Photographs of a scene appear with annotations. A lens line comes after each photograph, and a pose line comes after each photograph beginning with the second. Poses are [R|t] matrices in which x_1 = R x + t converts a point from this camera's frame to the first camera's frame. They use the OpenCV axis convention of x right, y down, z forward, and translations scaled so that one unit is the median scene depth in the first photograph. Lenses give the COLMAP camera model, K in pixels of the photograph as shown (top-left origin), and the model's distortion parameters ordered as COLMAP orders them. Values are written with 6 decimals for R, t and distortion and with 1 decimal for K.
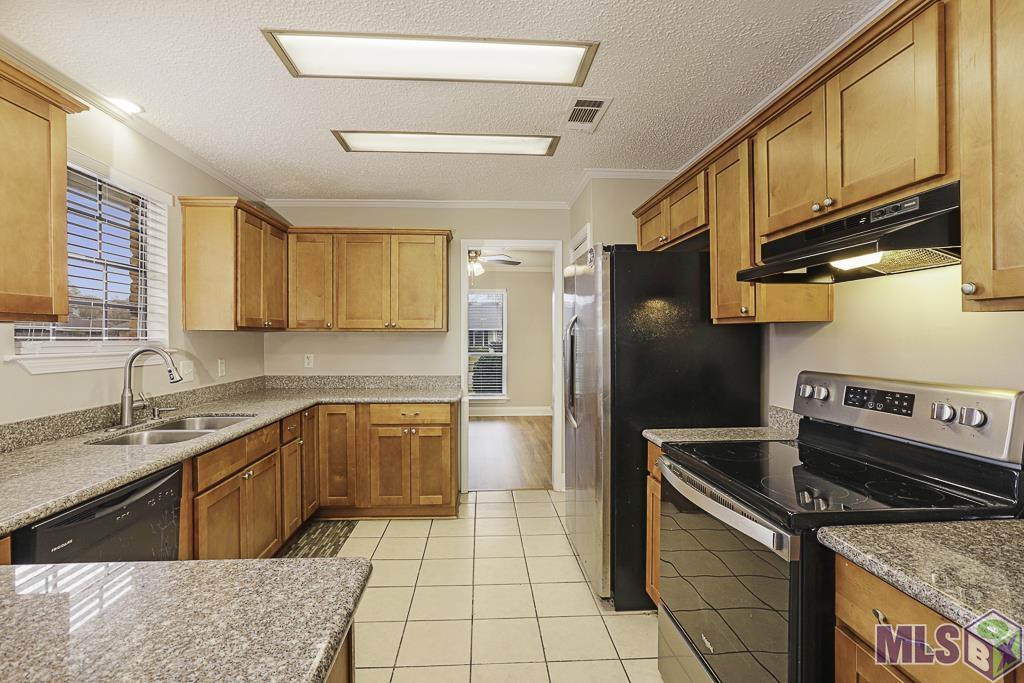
lens RADIAL K [[465.0, 0, 507.8], [0, 465.0, 337.3], [0, 0, 1]] dist [-0.050314, 0.031878]
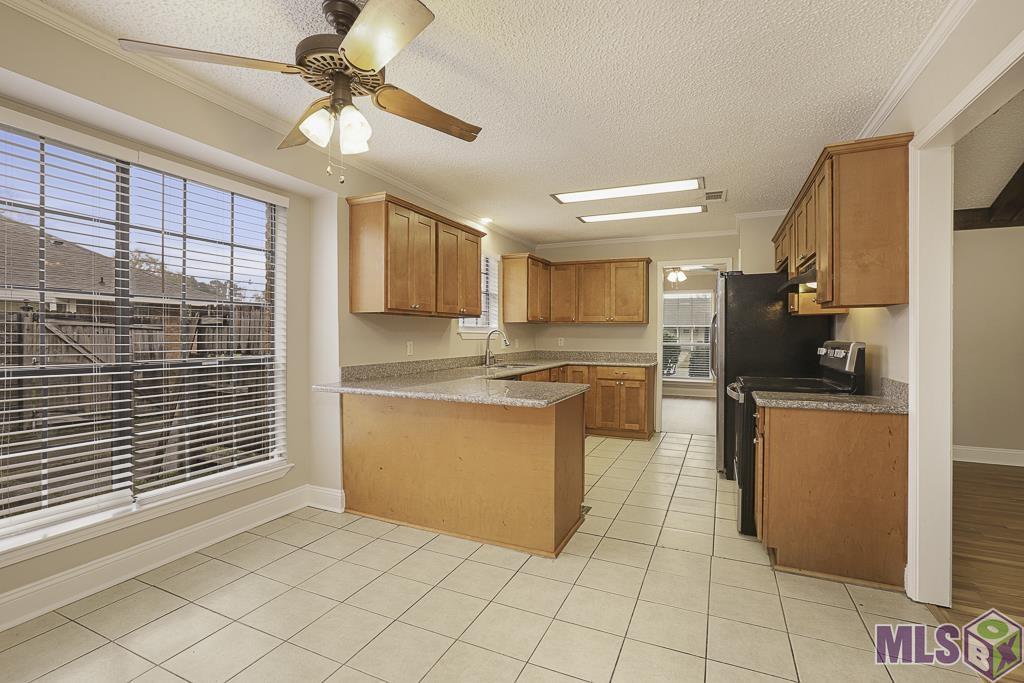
lens RADIAL K [[465.0, 0, 507.8], [0, 465.0, 337.3], [0, 0, 1]] dist [-0.050314, 0.031878]
pose [[0.879516, 0.009255, -0.475779, 0.220461], [-0.006818, 0.999953, 0.006849, 0.029709], [0.475820, -0.002780, 0.879538, -0.638272]]
